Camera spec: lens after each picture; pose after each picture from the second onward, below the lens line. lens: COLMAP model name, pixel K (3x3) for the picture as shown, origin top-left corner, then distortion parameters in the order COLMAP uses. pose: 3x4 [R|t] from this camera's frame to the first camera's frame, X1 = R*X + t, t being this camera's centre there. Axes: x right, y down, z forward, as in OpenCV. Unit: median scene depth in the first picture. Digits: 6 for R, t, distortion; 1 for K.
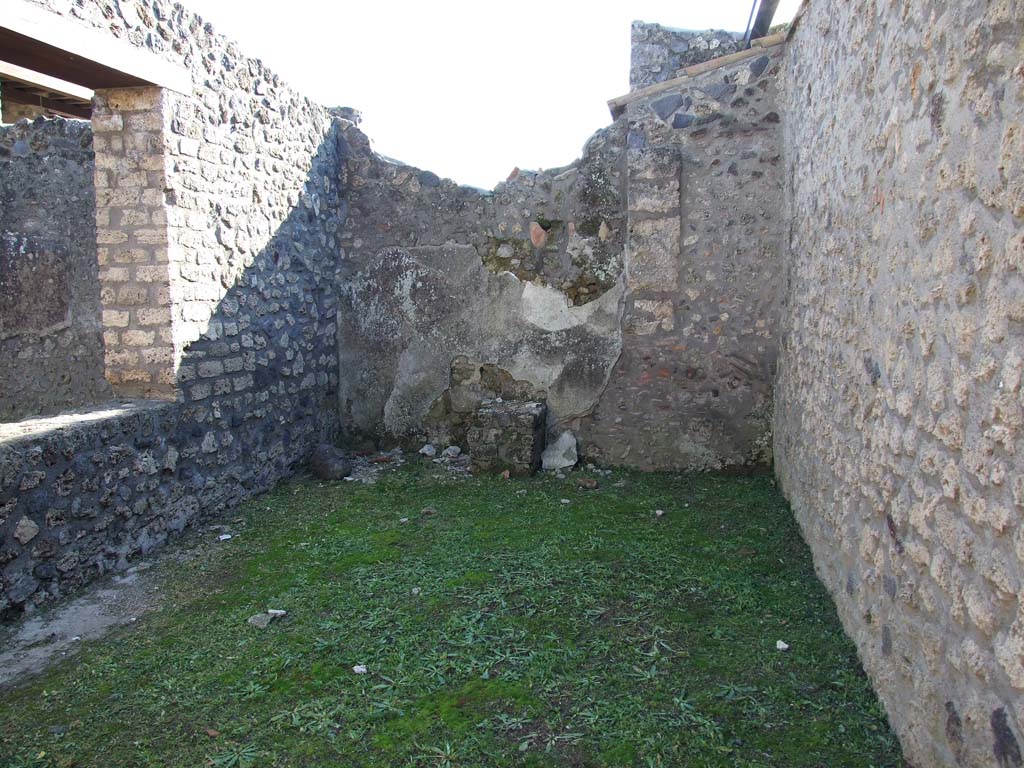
lens RADIAL K [[832.0, 0, 512.8], [0, 832.0, 385.8], [0, 0, 1]] dist [-0.039670, 0.034247]
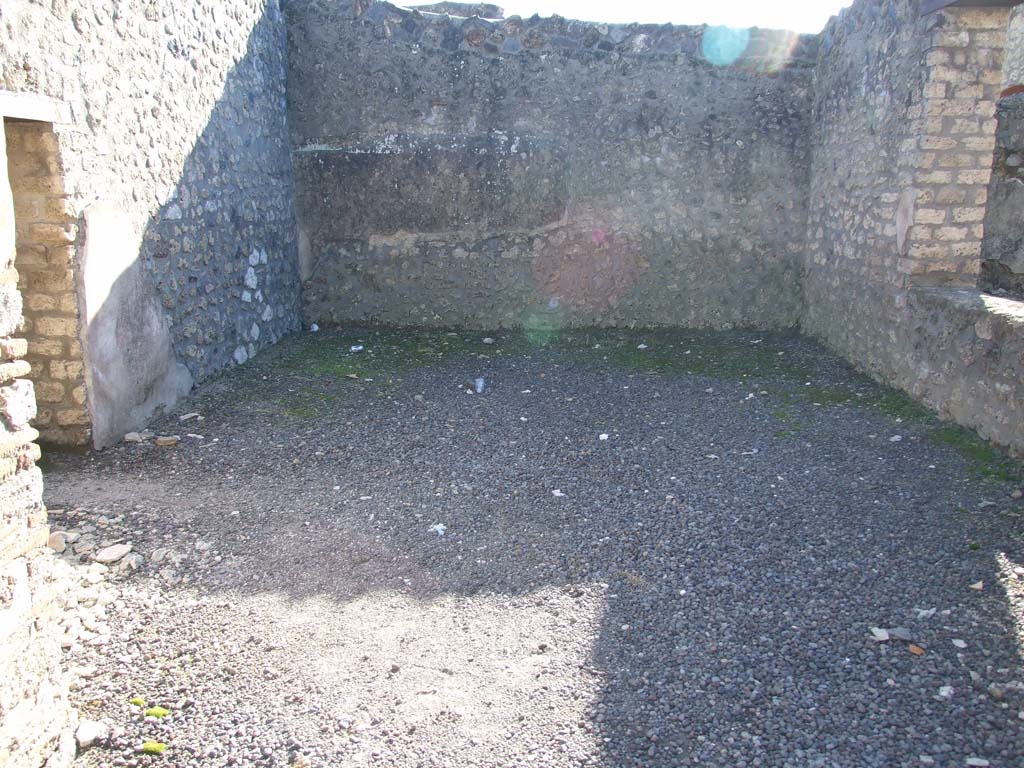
lens RADIAL K [[832.0, 0, 511.4], [0, 832.0, 382.1], [0, 0, 1]] dist [-0.039670, 0.034247]
pose [[0.983645, -0.033950, 0.176888, -1.252635], [0.015109, 0.994167, 0.106791, 0.015221], [-0.179482, -0.102372, 0.978420, -0.031489]]
